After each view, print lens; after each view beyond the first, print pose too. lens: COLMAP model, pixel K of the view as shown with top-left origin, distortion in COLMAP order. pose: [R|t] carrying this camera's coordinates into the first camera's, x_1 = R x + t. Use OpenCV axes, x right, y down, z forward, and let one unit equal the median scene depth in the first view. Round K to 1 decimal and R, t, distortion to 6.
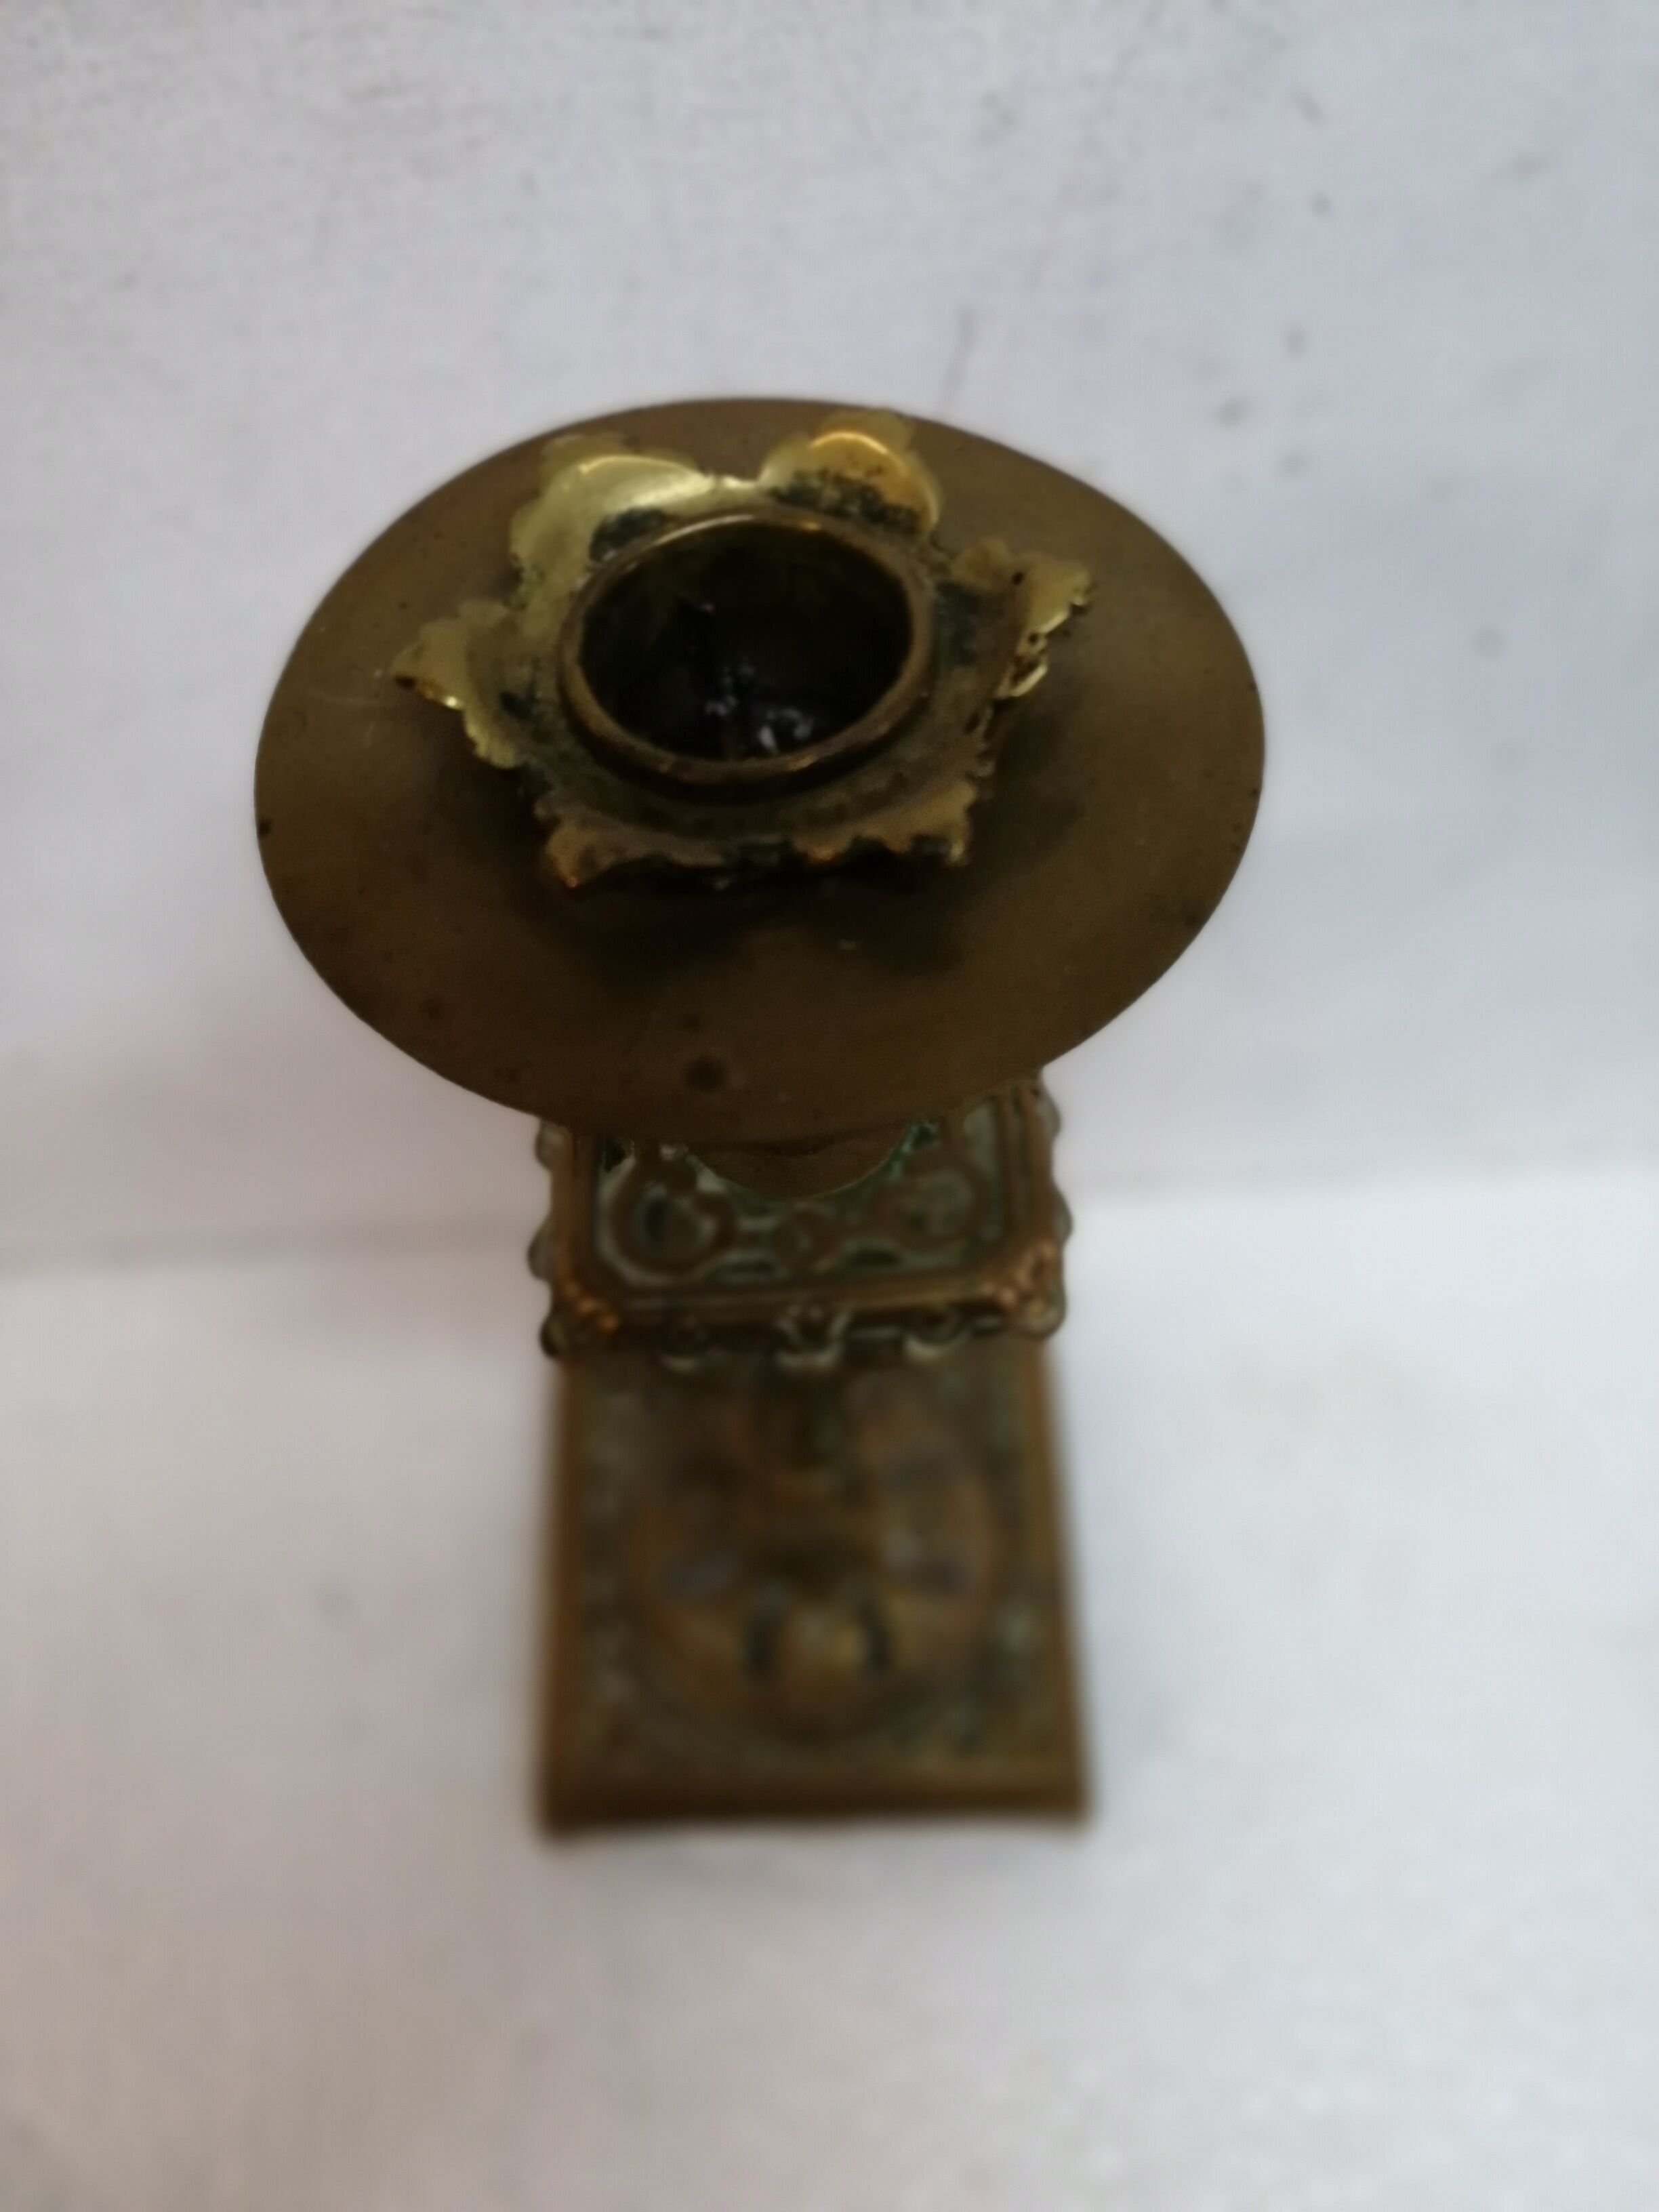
lens RADIAL K [[1798.2, 0, 829.5], [0, 1798.2, 1106.0], [0, 0, 1]] dist [-0.001282, -0.039393]
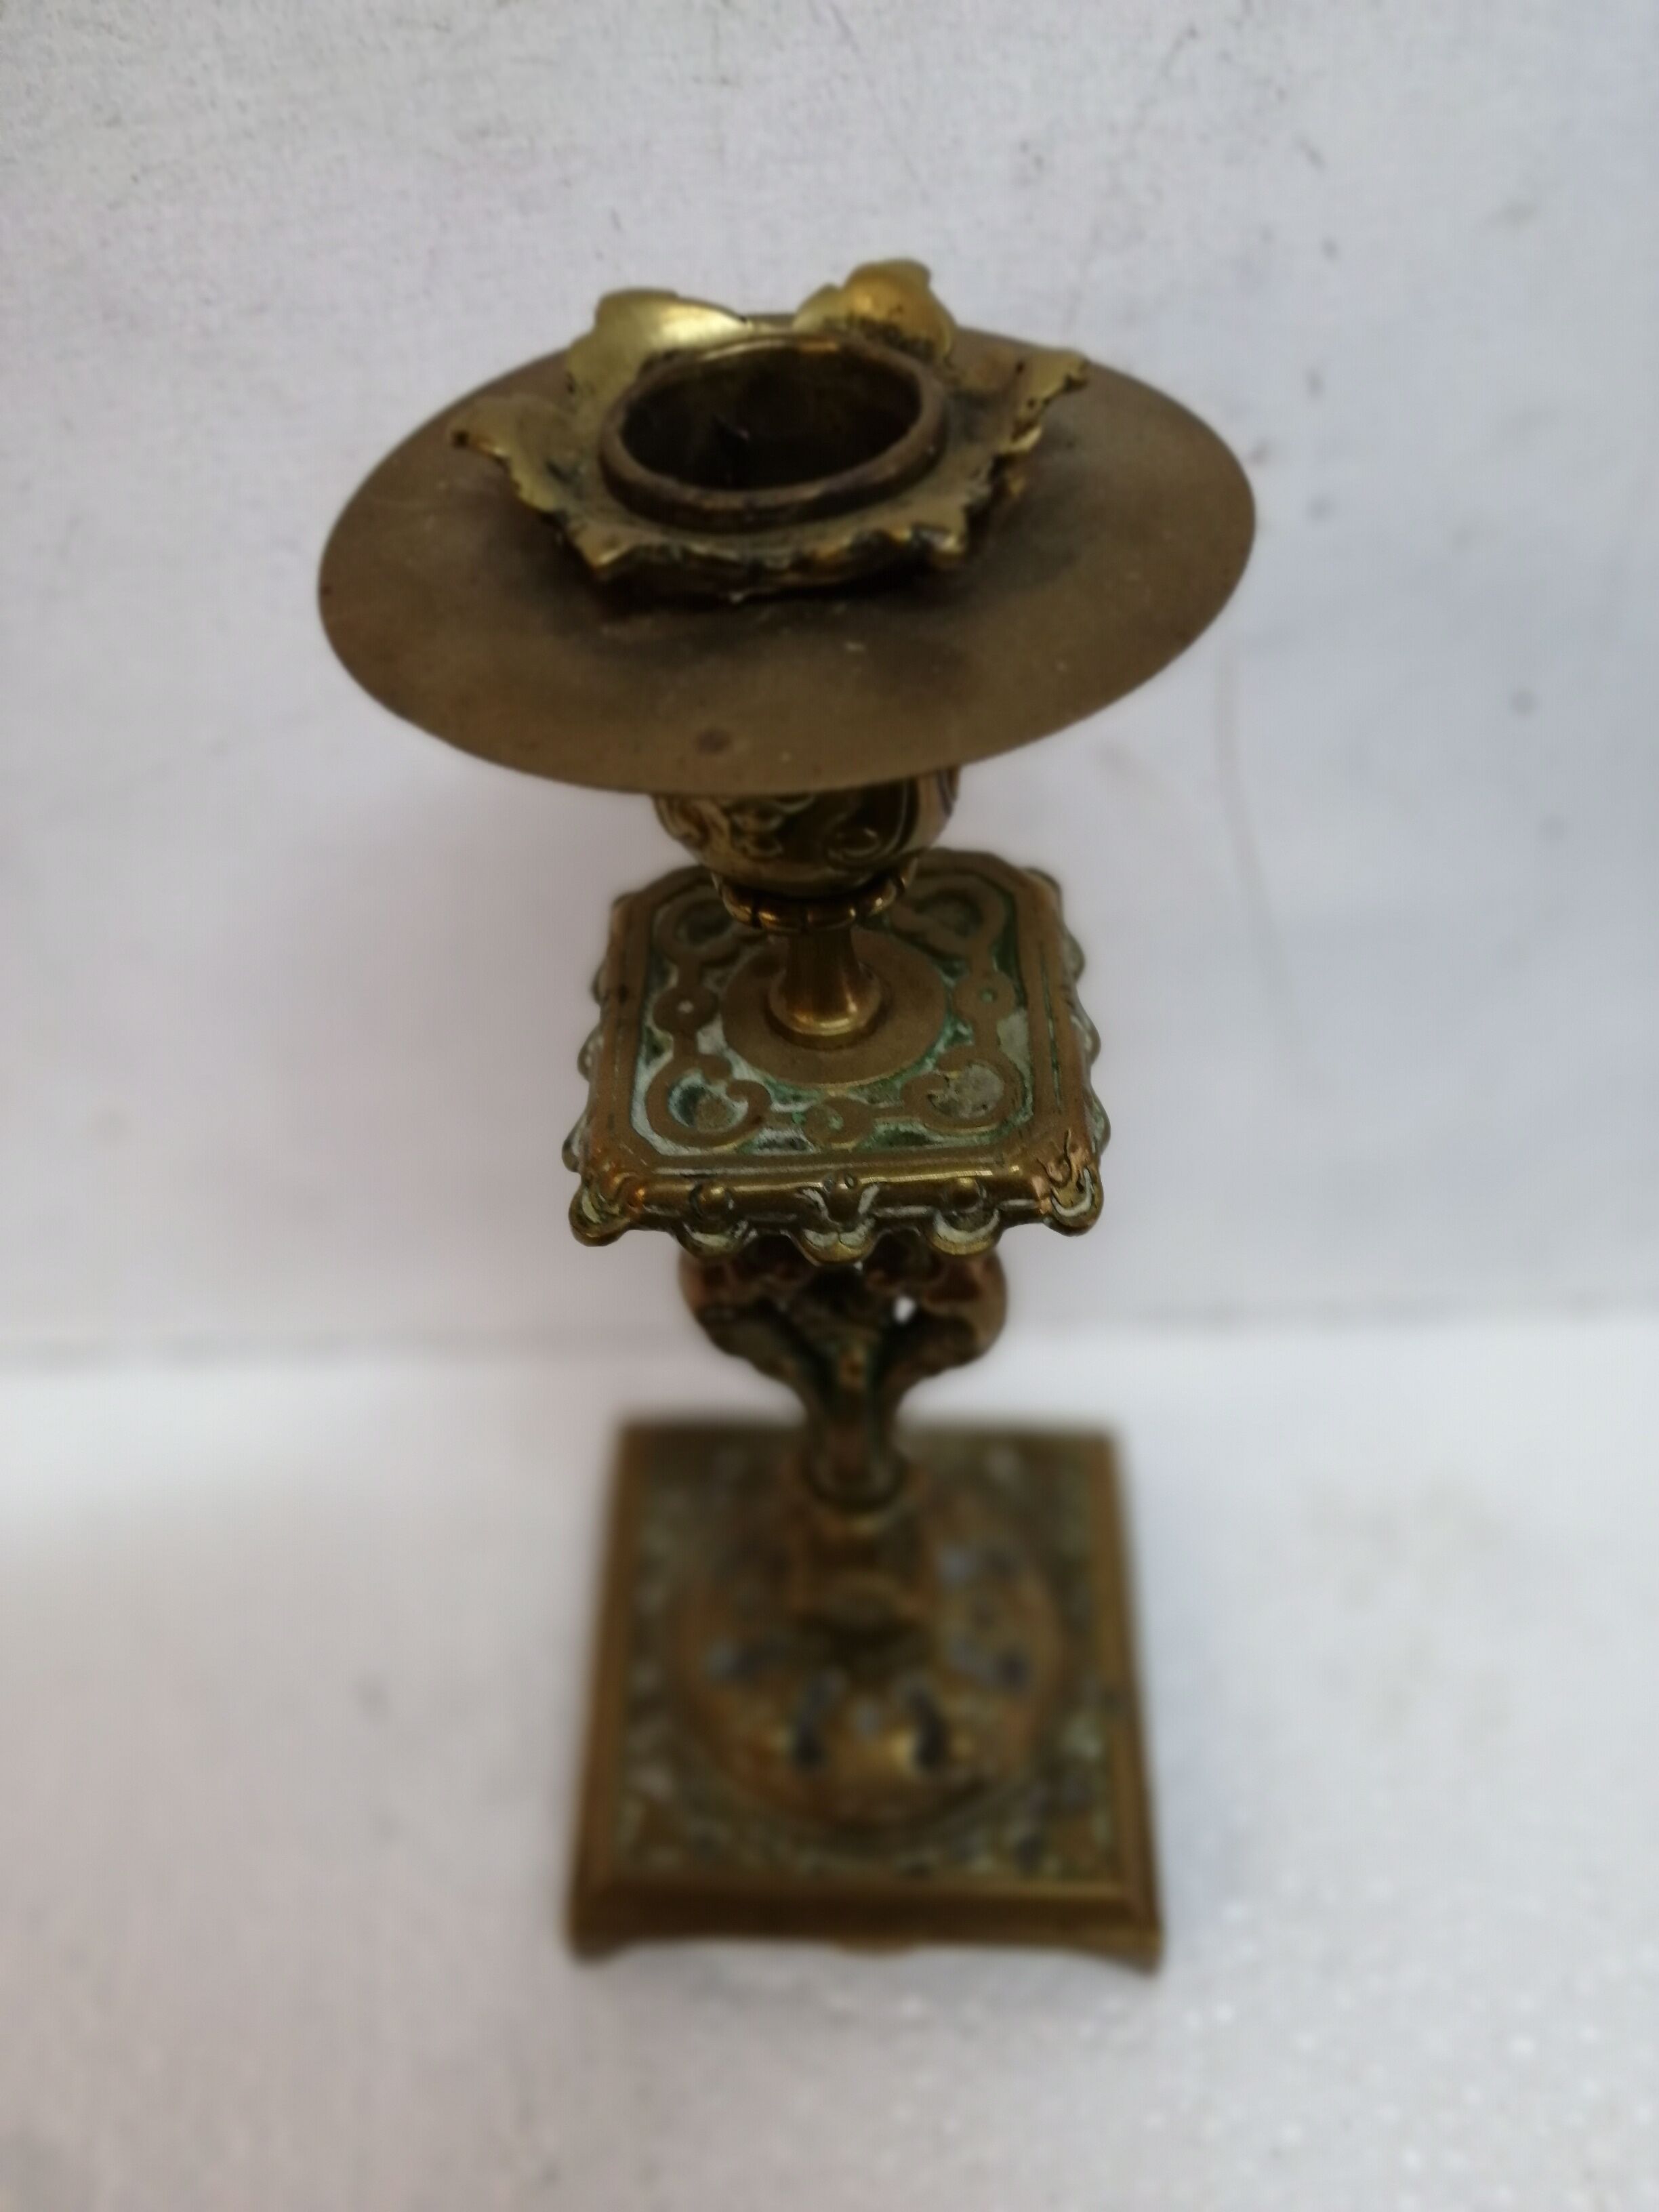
lens RADIAL K [[1806.0, 0, 850.2], [0, 1806.0, 1105.6], [0, 0, 1]] dist [-0.012590, -0.020652]
pose [[0.998778, 0.010986, -0.048195, 0.042625], [-0.020178, 0.980675, -0.194603, 0.261374], [0.045126, 0.195337, 0.979697, 0.004999]]
